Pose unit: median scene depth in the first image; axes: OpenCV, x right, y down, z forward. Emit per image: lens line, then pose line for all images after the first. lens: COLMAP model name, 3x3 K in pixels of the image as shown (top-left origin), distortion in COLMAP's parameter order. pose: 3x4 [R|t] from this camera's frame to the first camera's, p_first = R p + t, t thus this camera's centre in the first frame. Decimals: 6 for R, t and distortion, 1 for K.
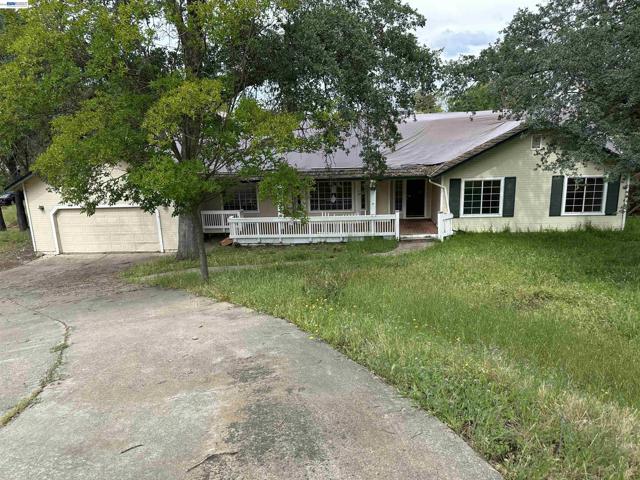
lens RADIAL K [[443.3, 0, 320.0], [0, 443.3, 240.0], [0, 0, 1]] dist [0.006551, -0.000571]
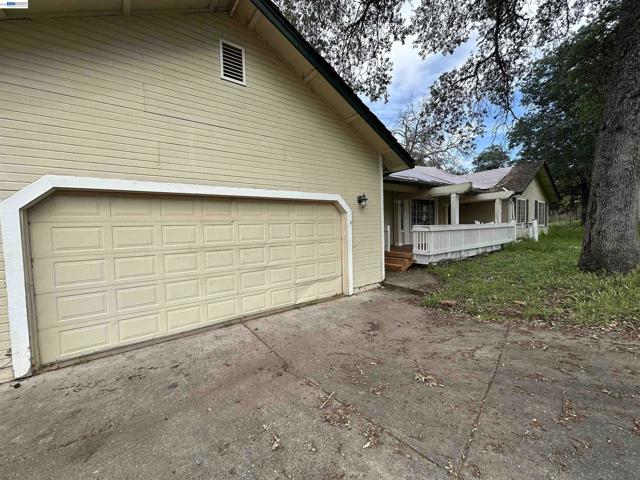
lens RADIAL K [[254.2, 0, 320.0], [0, 254.2, 240.0], [0, 0, 1]] dist [0.000657, 0.000157]
pose [[0.739215, -0.016946, 0.673256, -0.616755], [0.145133, 0.980203, -0.134680, 0.001177], [-0.657645, 0.197270, 0.727040, 0.854617]]
